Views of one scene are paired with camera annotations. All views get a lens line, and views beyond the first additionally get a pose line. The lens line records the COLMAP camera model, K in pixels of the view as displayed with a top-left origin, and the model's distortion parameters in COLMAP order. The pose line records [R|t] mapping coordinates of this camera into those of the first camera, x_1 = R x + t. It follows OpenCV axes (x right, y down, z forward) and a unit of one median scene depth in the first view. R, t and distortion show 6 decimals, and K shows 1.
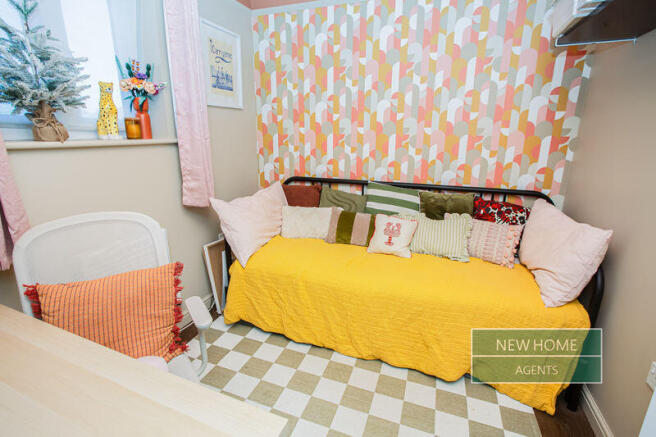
lens RADIAL K [[318.7, 0, 328.0], [0, 318.7, 218.5], [0, 0, 1]] dist [0.001394, 0.001022]
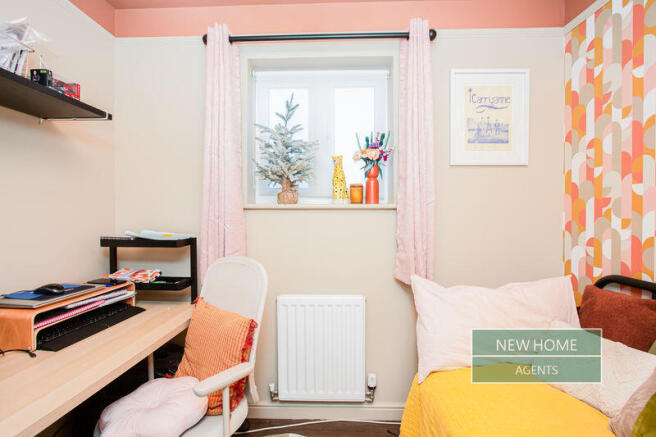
lens RADIAL K [[318.7, 0, 328.0], [0, 318.7, 218.5], [0, 0, 1]] dist [0.001394, 0.001022]
pose [[0.332944, 0.016841, -0.942796, 0.270953], [-0.250254, 0.965564, -0.071129, -0.077825], [0.909132, 0.259620, 0.325693, 0.442949]]
